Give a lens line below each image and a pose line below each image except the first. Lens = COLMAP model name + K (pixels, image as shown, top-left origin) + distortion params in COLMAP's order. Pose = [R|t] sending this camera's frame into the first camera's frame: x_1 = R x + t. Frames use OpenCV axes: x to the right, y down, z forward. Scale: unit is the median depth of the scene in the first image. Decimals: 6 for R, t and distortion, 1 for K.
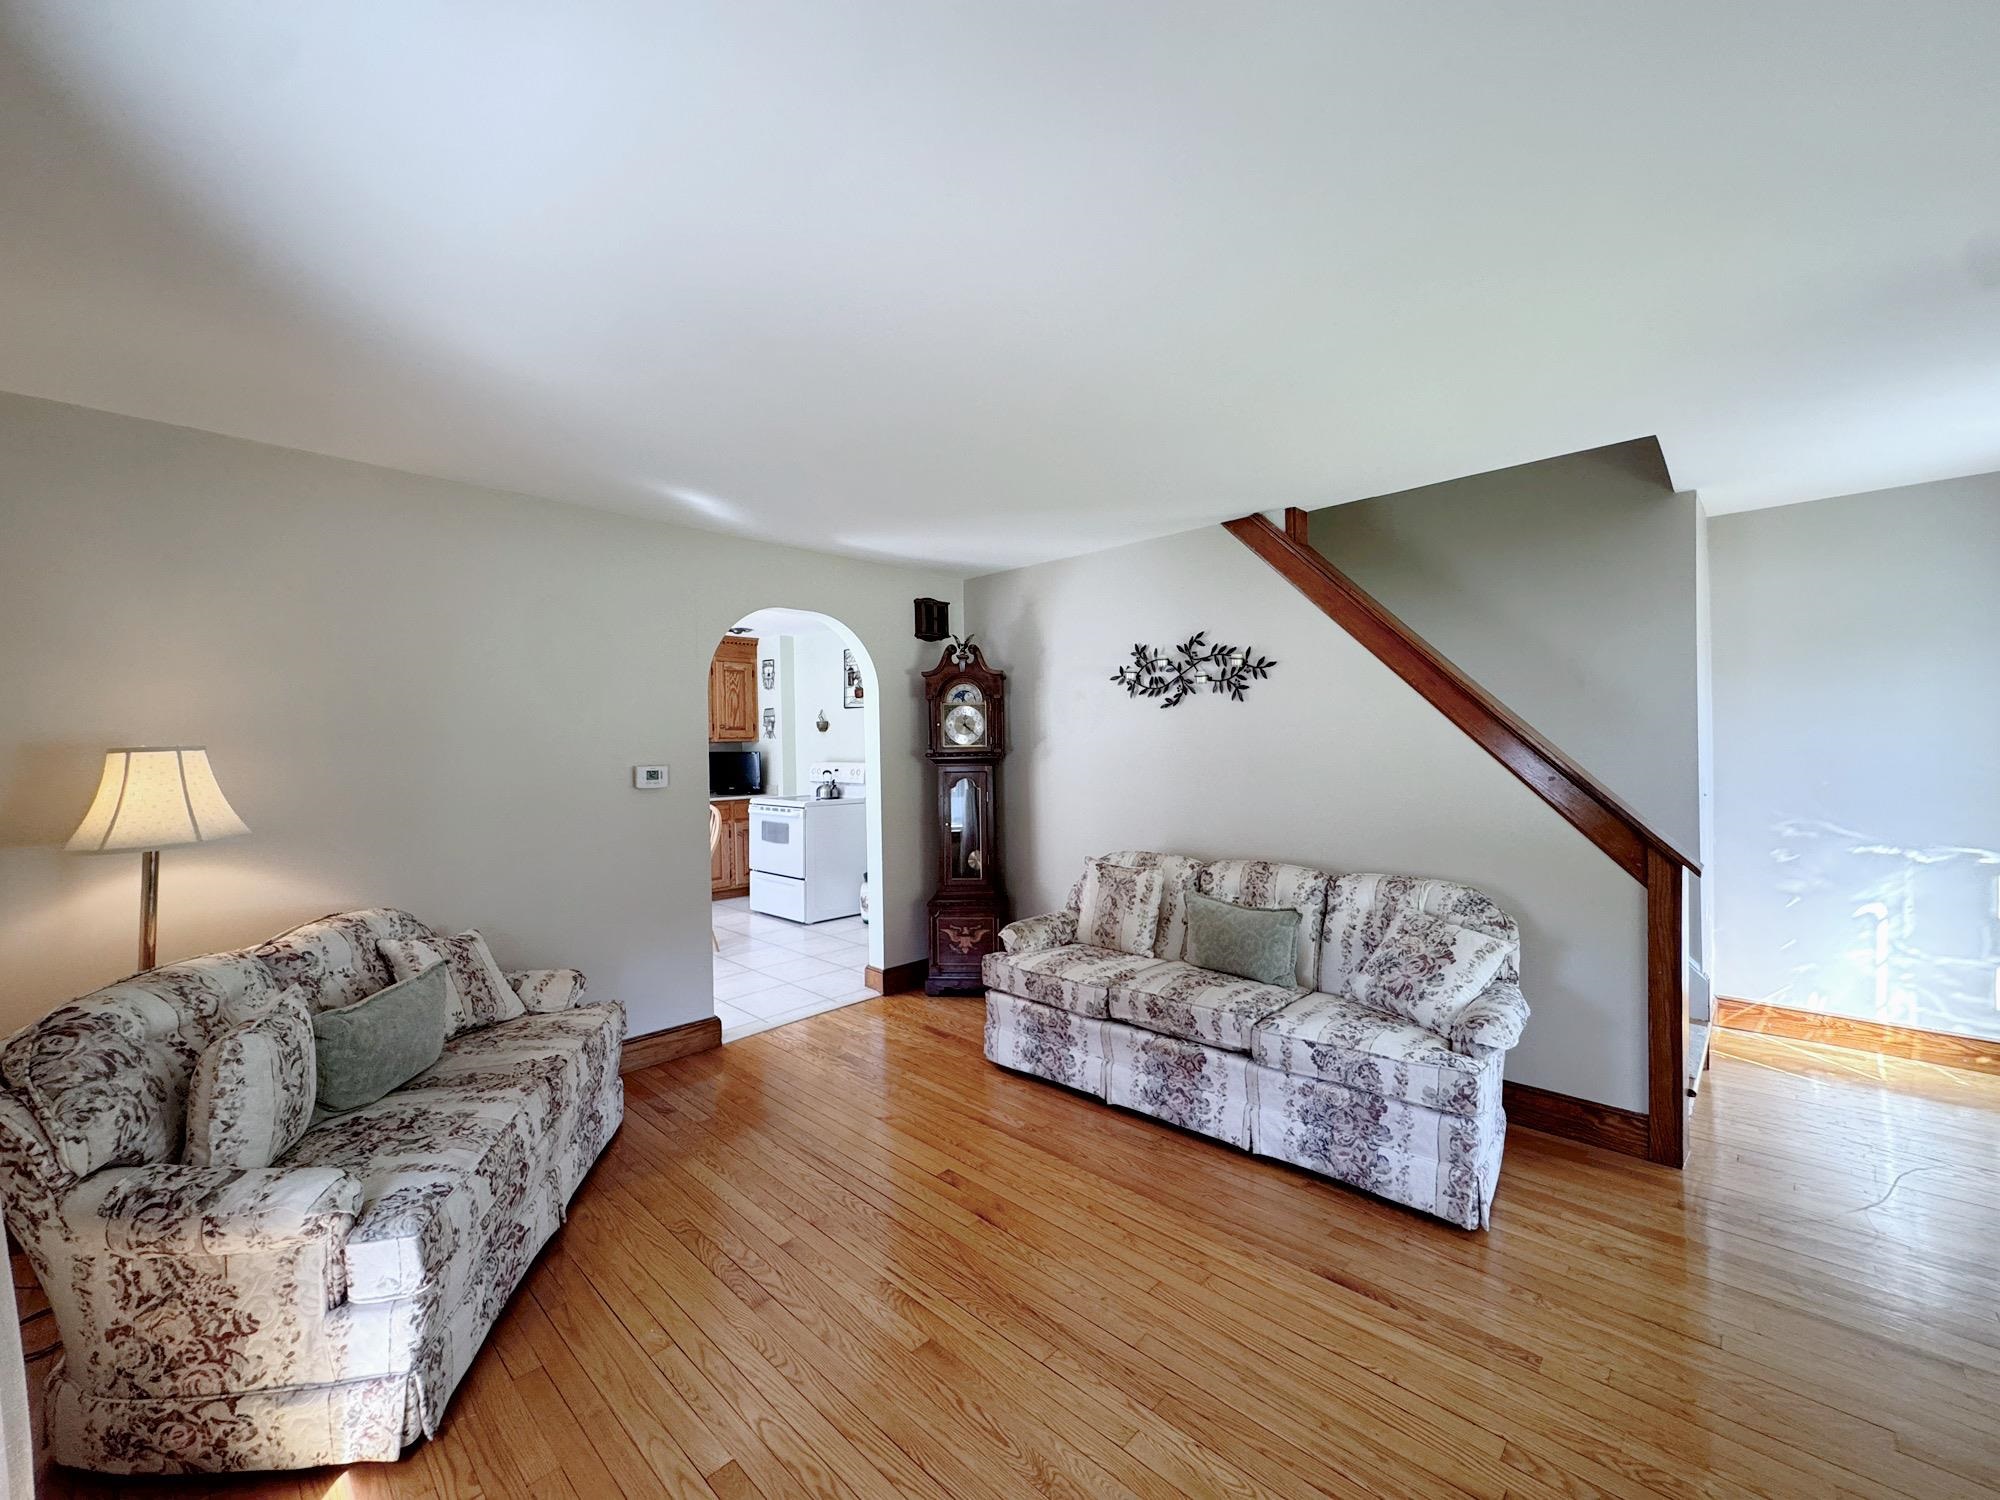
lens RADIAL K [[797.8, 0, 1000.0], [0, 797.8, 750.0], [0, 0, 1]] dist [-0.000796, 0.000021]
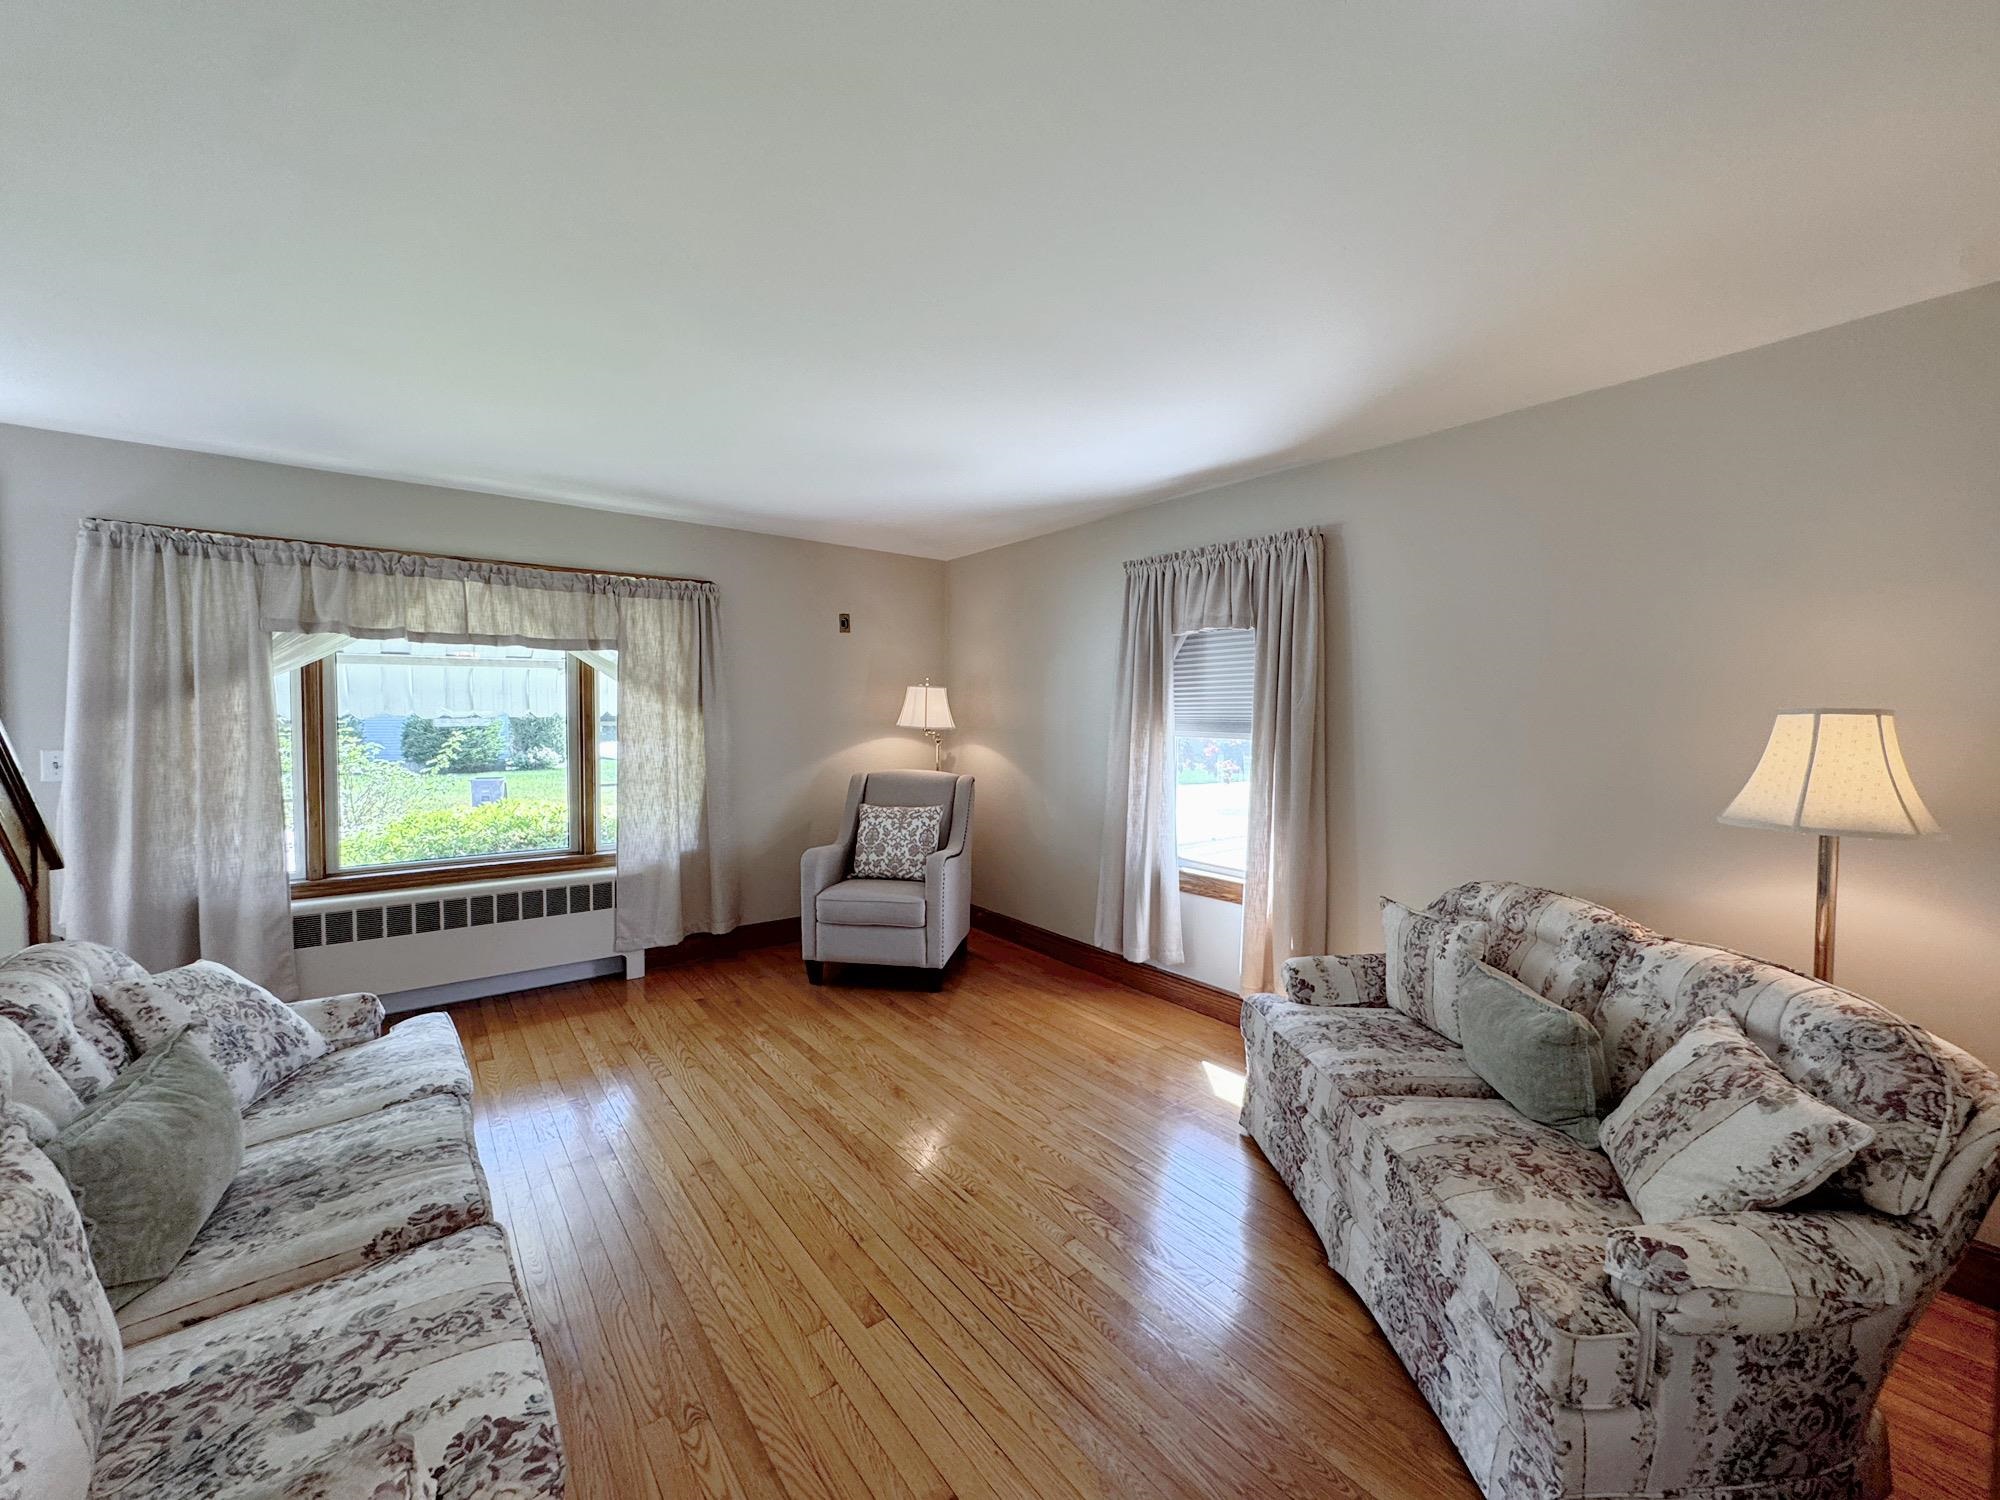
lens RADIAL K [[797.8, 0, 1000.0], [0, 797.8, 750.0], [0, 0, 1]] dist [-0.000796, 0.000021]
pose [[-0.988339, 0.000119, 0.152267, -0.216832], [0.008065, 0.998637, 0.051567, -0.007336], [-0.152054, 0.052194, -0.986993, 1.252039]]
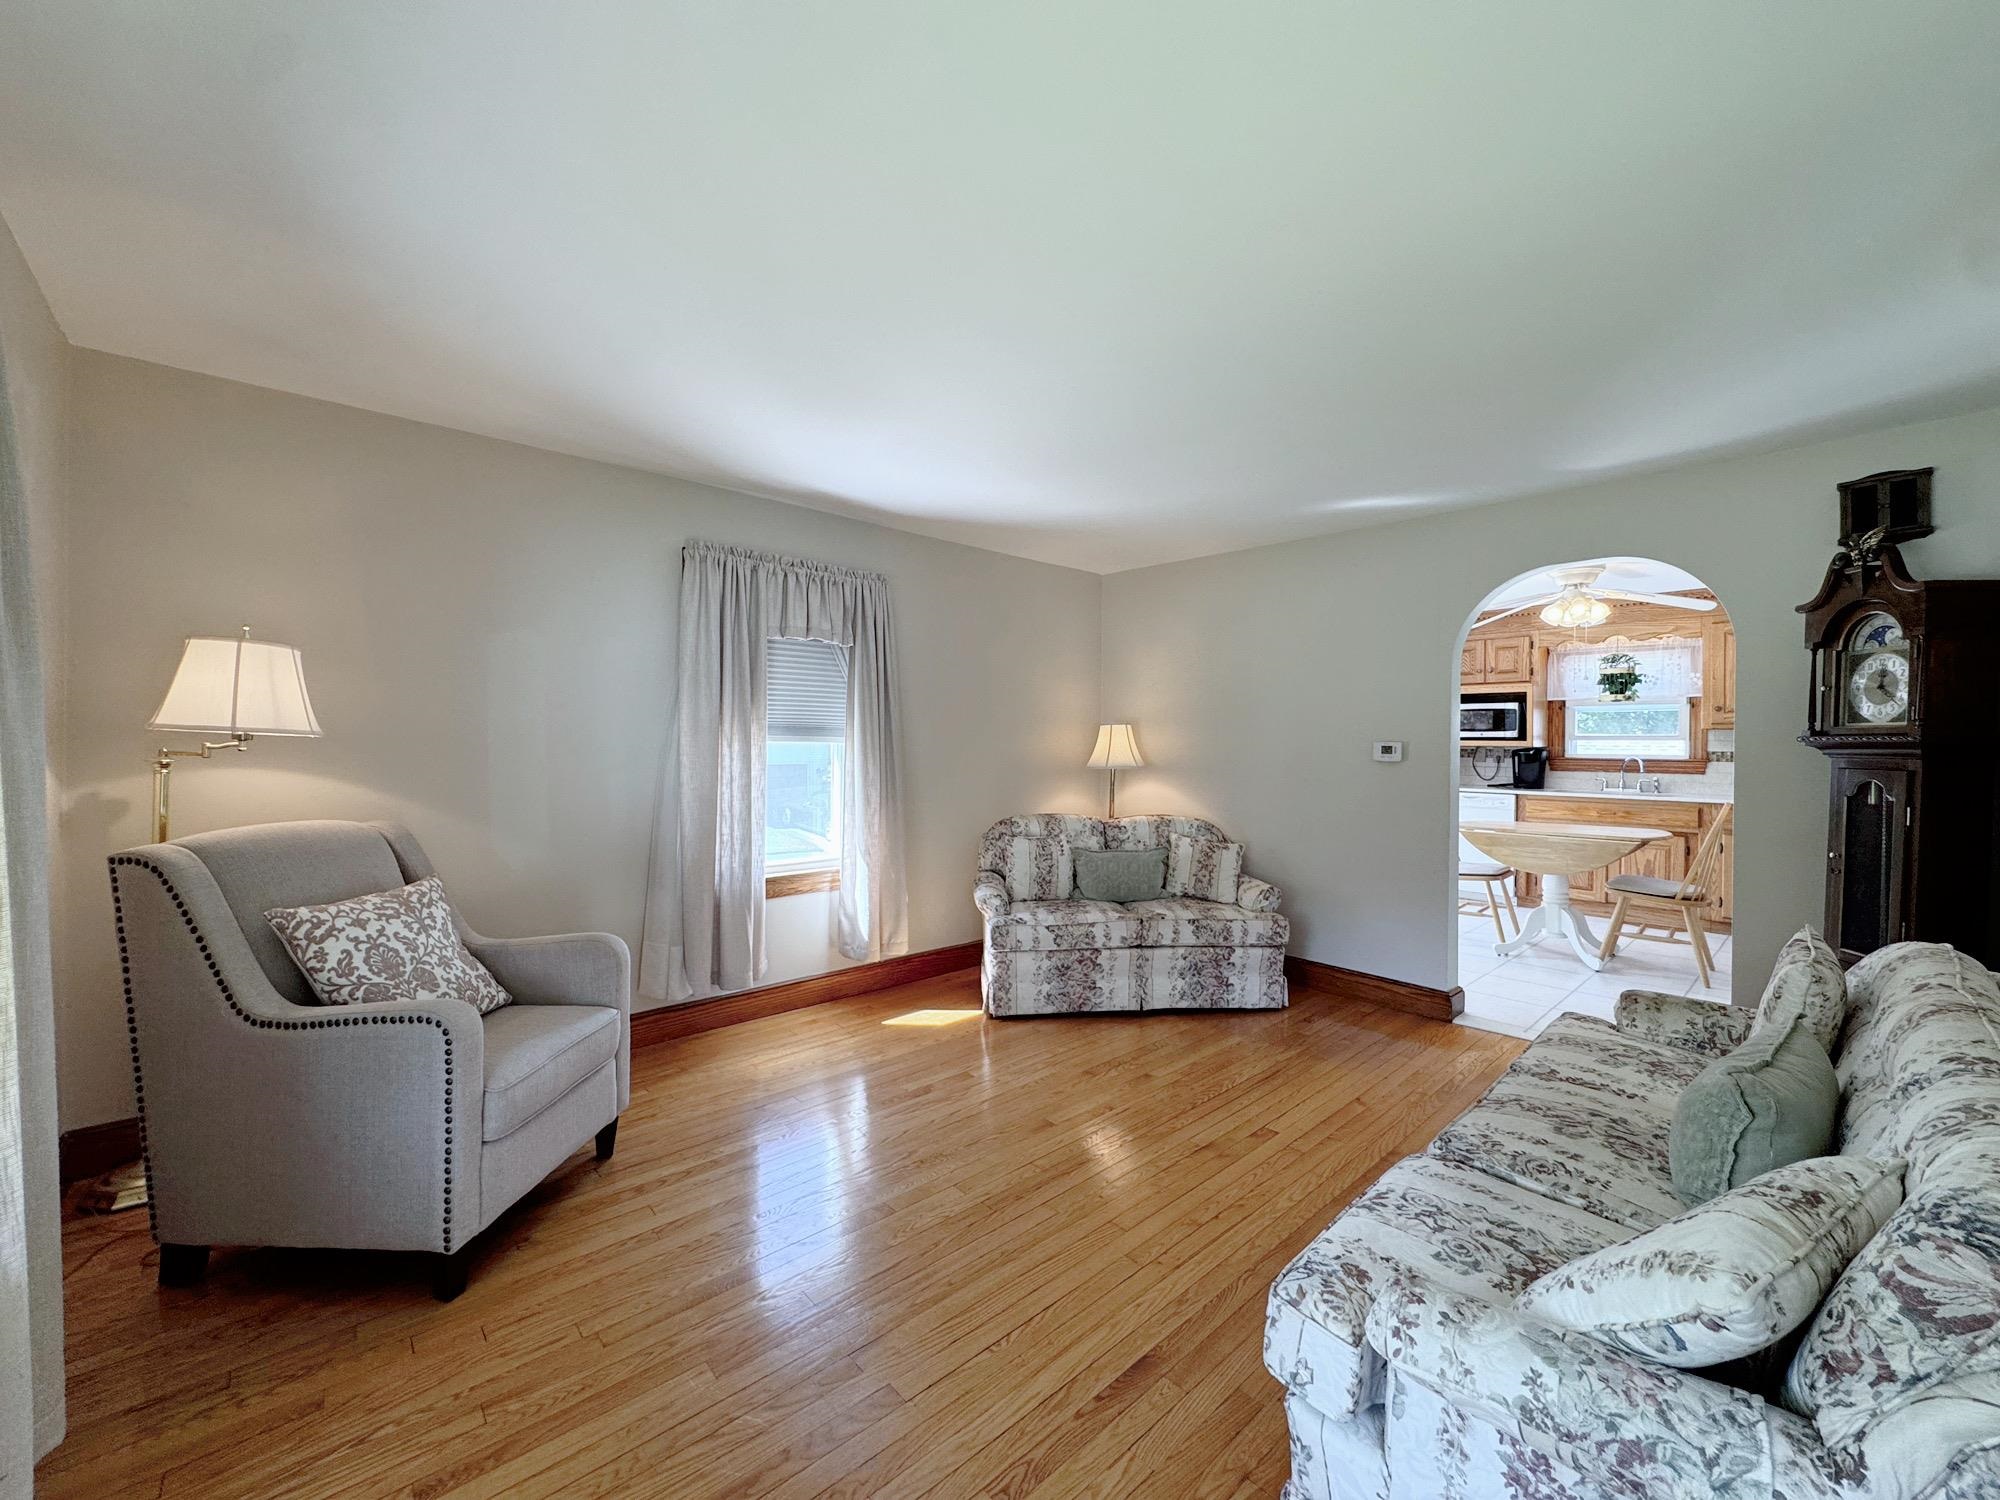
lens RADIAL K [[797.8, 0, 1000.0], [0, 797.8, 750.0], [0, 0, 1]] dist [-0.000796, 0.000021]
pose [[-0.065836, 0.024553, -0.997528, 0.736484], [-0.016321, 0.999537, 0.025679, 0.011972], [0.997697, 0.017971, -0.065405, 0.536186]]
